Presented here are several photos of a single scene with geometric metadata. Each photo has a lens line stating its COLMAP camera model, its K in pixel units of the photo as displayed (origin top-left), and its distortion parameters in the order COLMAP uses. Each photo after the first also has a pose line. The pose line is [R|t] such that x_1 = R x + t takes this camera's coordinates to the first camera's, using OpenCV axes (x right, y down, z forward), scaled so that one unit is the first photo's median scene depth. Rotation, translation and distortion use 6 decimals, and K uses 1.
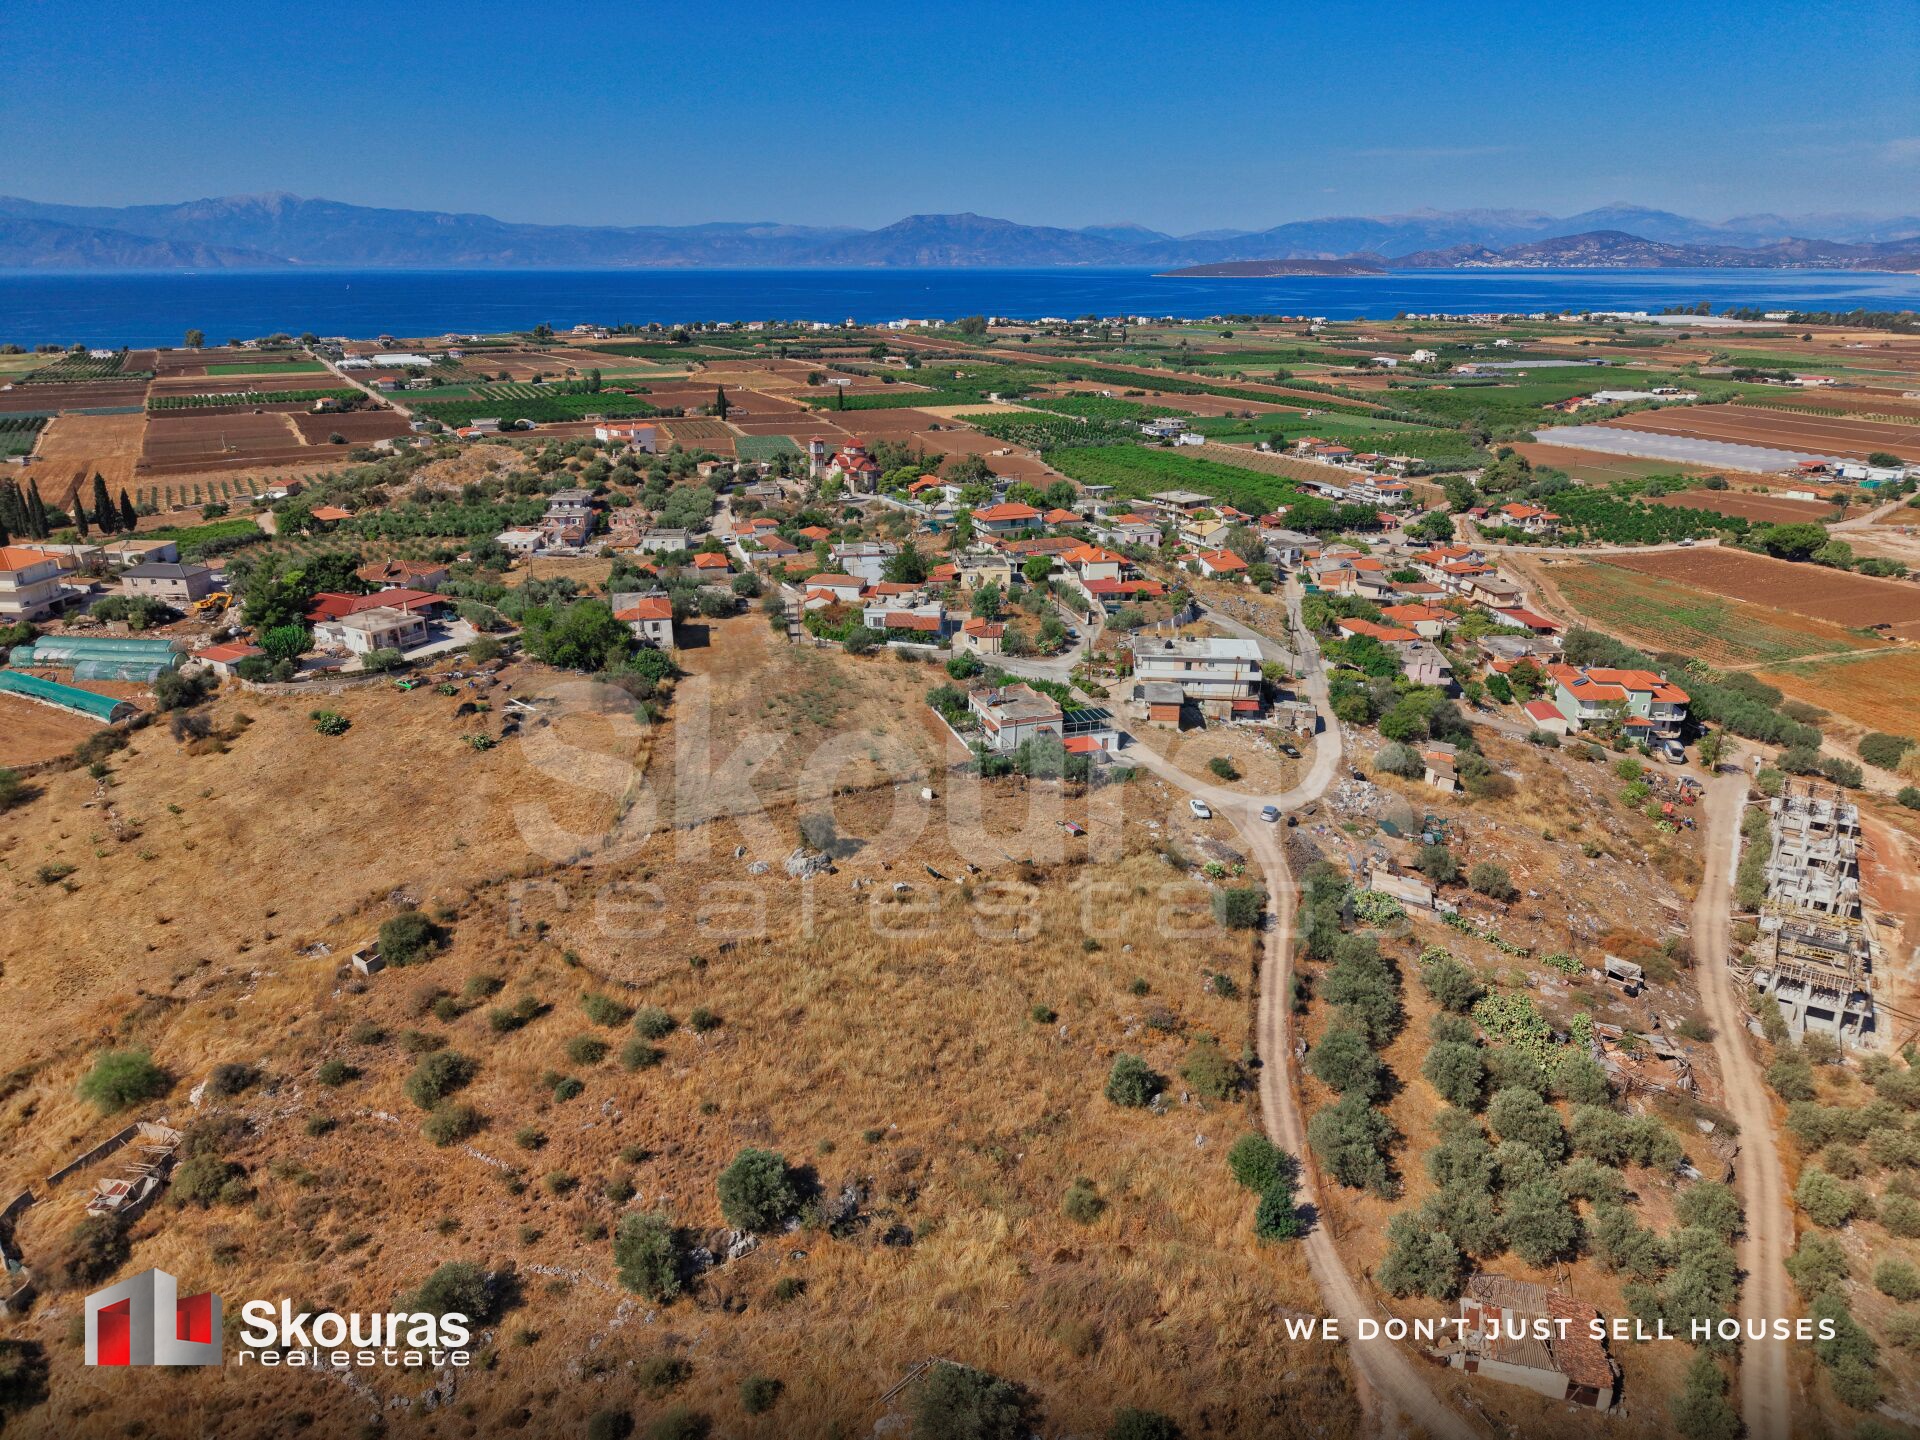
lens RADIAL K [[1280.1, 0, 960.8], [0, 1280.1, 734.0], [0, 0, 1]] dist [0.031958, -0.034461]
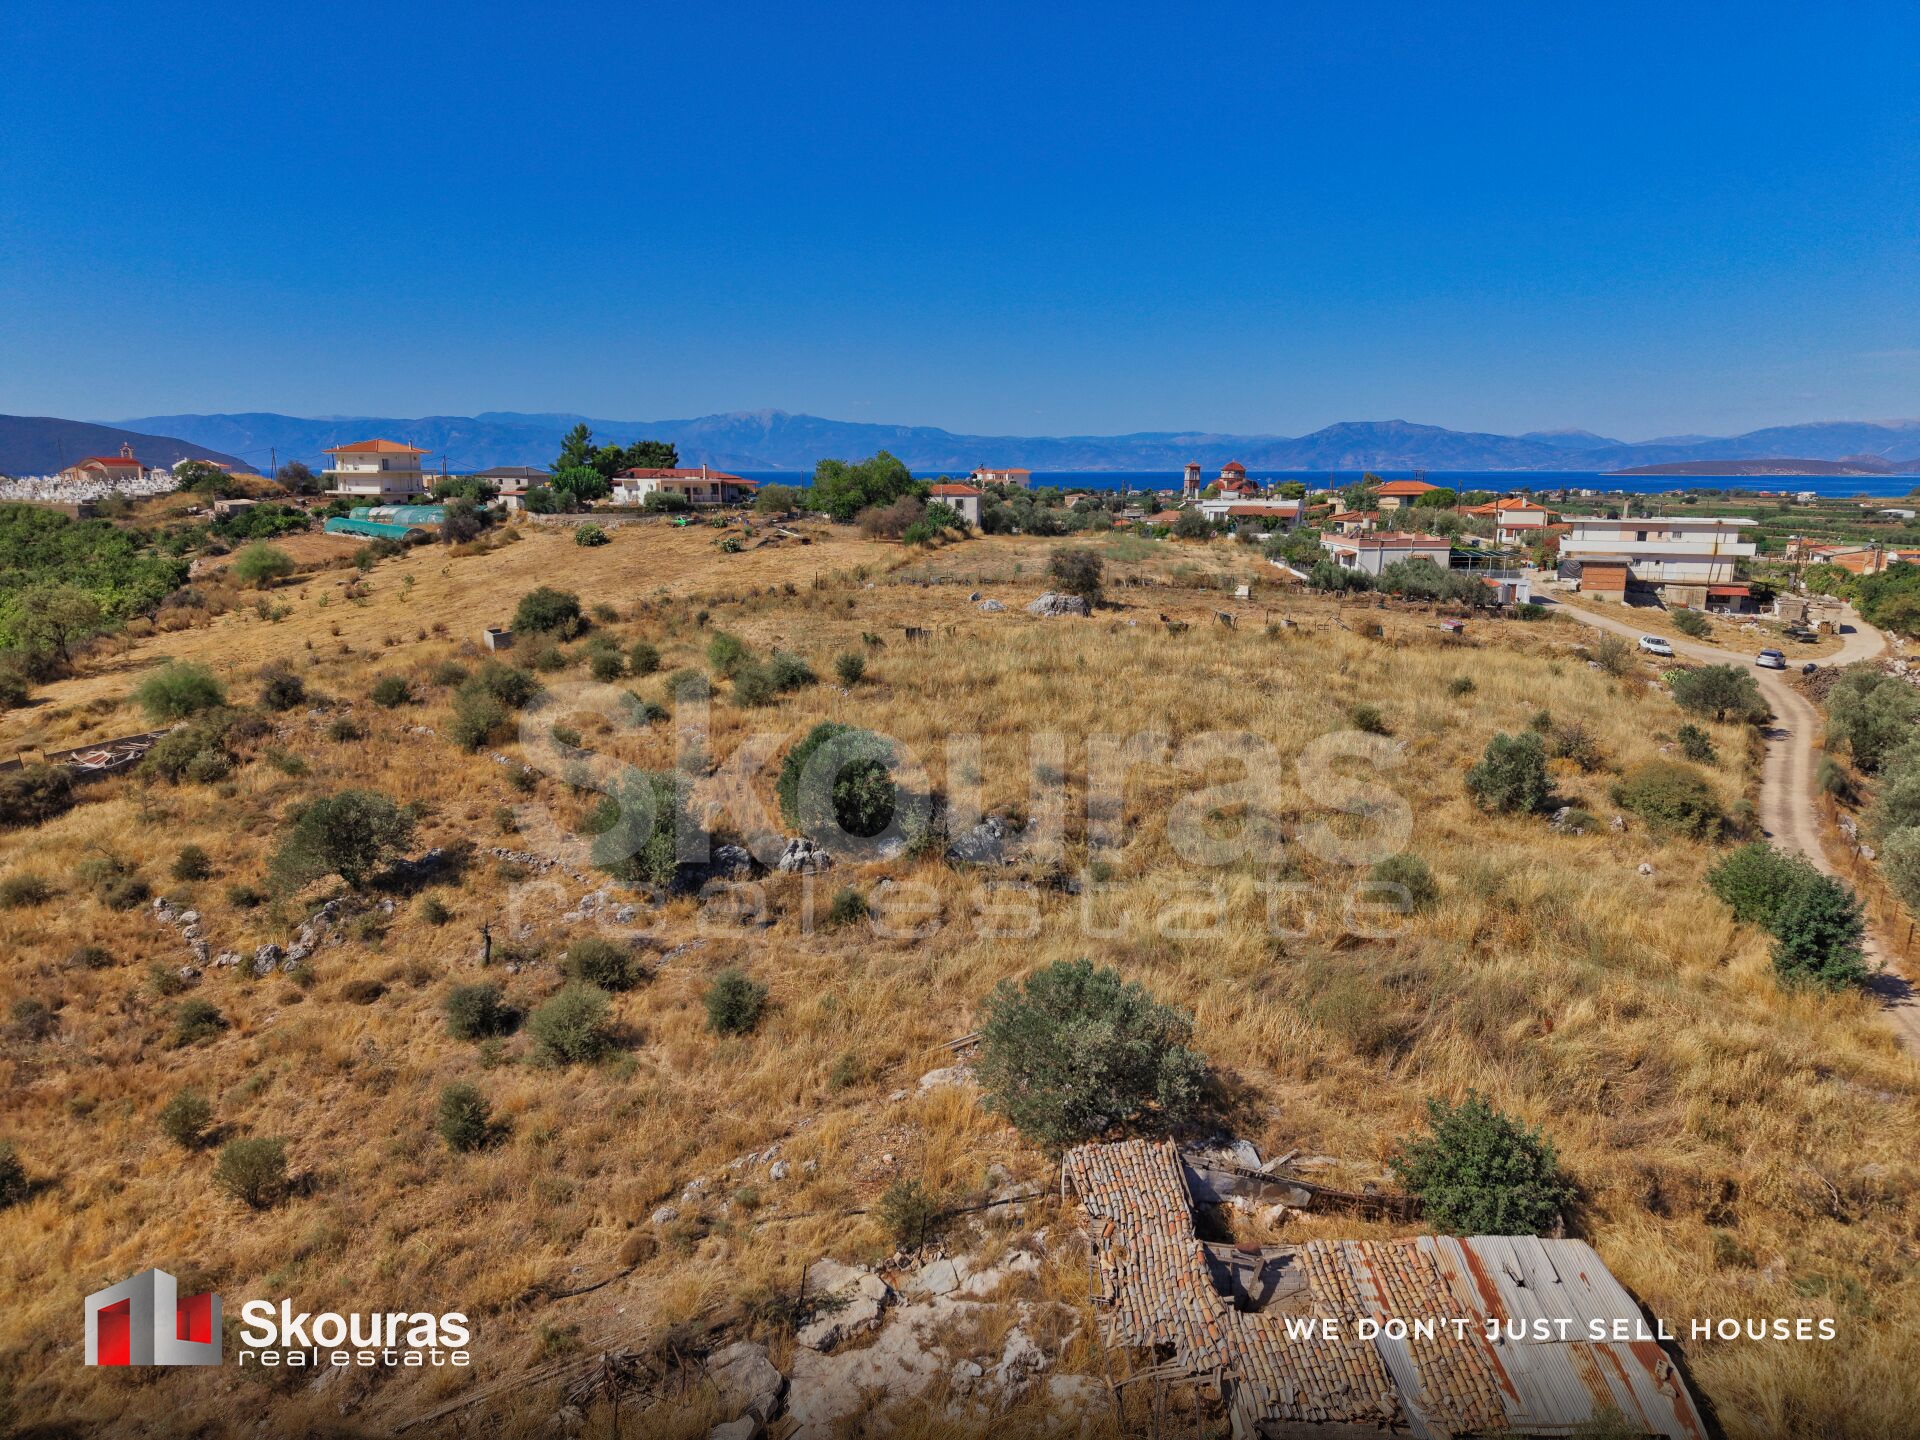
lens RADIAL K [[1280.1, 0, 960.0], [0, 1280.1, 739.2], [0, 0, 1]] dist [0.031958, -0.034461]
pose [[0.951112, 0.066139, -0.301681, 0.035856], [-0.109310, 0.985663, -0.128531, 0.186343], [0.288854, 0.155224, 0.944706, 0.201434]]
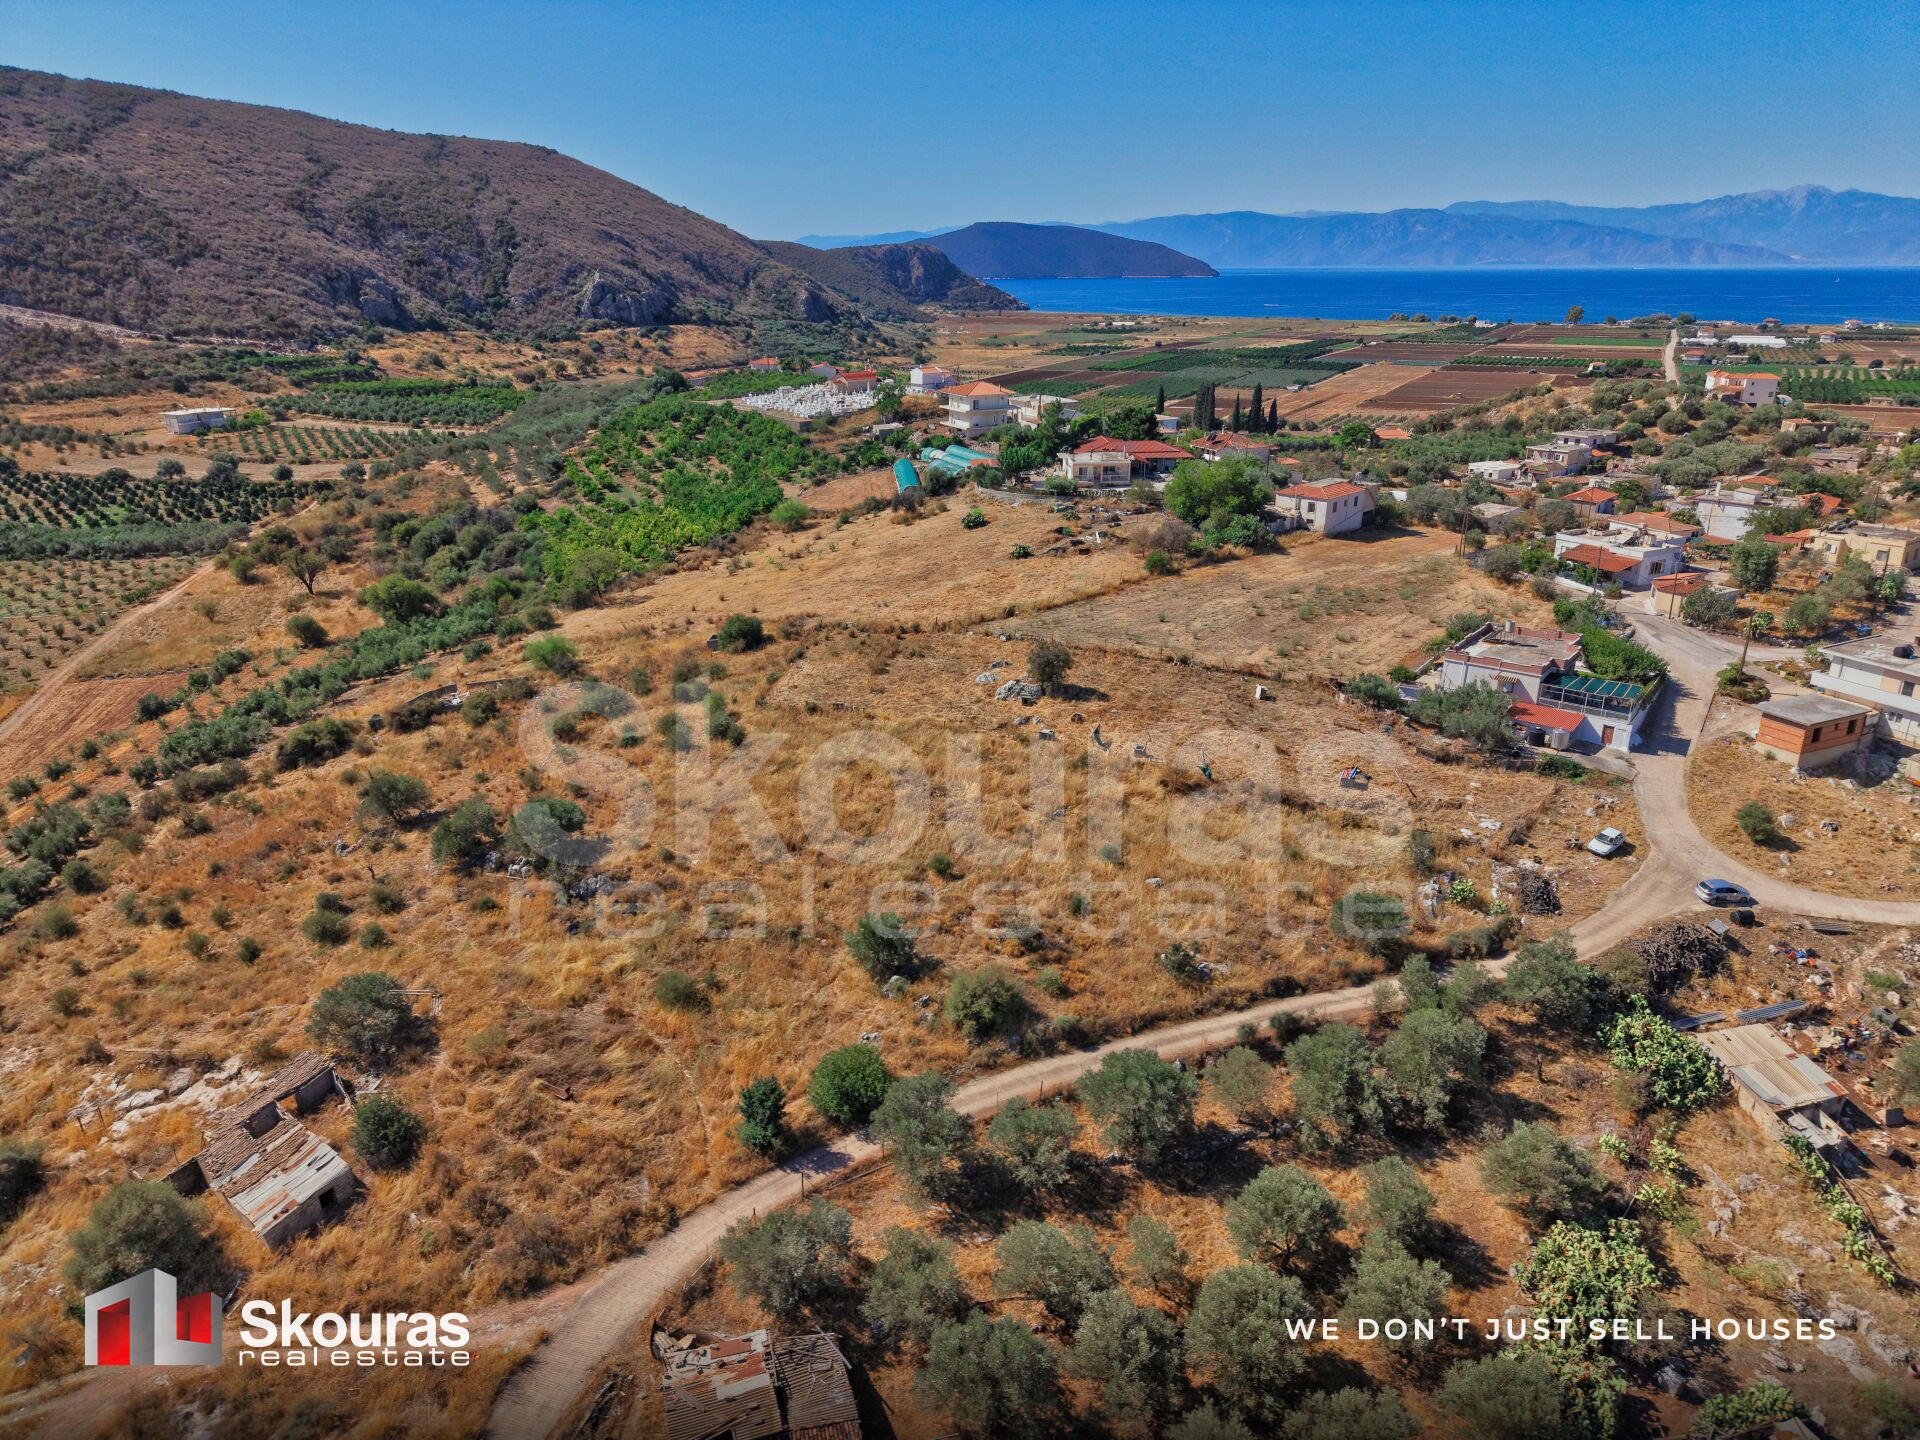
lens RADIAL K [[1280.1, 0, 962.0], [0, 1280.1, 740.3], [0, 0, 1]] dist [0.031958, -0.034461]
pose [[0.537330, 0.294481, -0.790289, 0.399845], [-0.290839, 0.944278, 0.154115, 0.004434], [0.791637, 0.147036, 0.593036, 0.284970]]
